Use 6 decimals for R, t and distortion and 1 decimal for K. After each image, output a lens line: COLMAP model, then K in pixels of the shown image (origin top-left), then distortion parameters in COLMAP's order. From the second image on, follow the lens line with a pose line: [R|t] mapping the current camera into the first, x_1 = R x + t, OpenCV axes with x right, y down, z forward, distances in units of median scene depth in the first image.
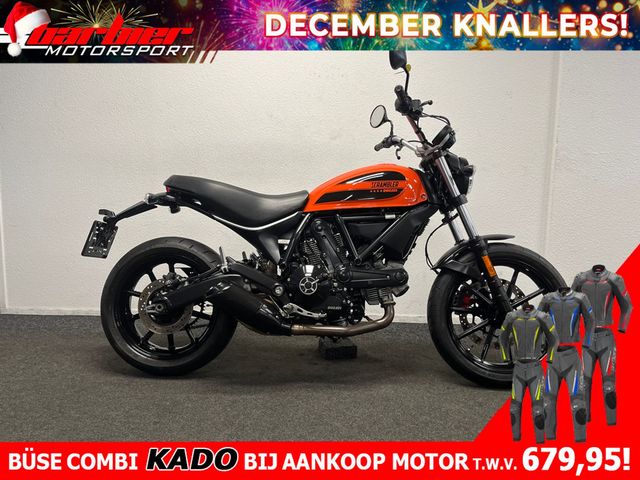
lens RADIAL K [[475.9, 0, 320.0], [0, 475.9, 240.0], [0, 0, 1]] dist [0.011404, 0.001816]
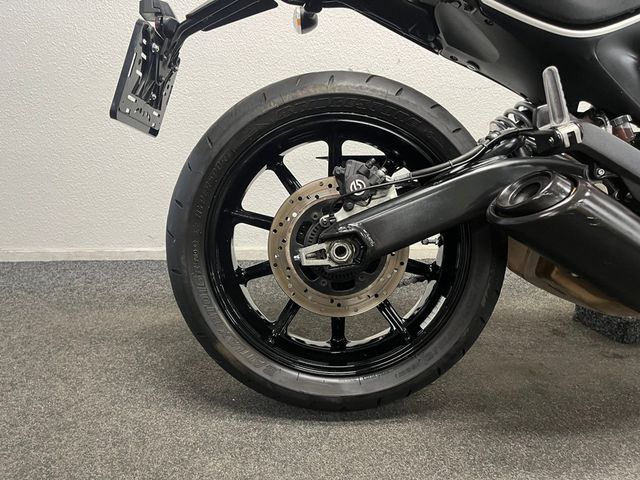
lens RADIAL K [[475.9, 0, 320.0], [0, 475.9, 240.0], [0, 0, 1]] dist [0.011404, 0.001816]
pose [[0.997962, -0.023467, 0.059347, -0.349515], [0.013980, 0.987739, 0.155488, 0.068867], [-0.062268, -0.154341, 0.986053, 0.591891]]
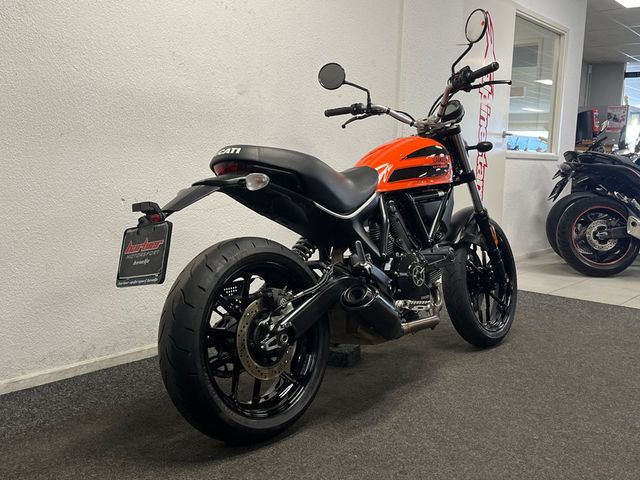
lens RADIAL K [[638.8, 0, 320.0], [0, 638.8, 240.0], [0, 0, 1]] dist [0.005361, 0.003378]
pose [[0.641764, -0.097206, 0.760717, -0.926734], [0.066892, 0.995249, 0.070743, -0.060046], [-0.763980, 0.005486, 0.645217, 0.334003]]
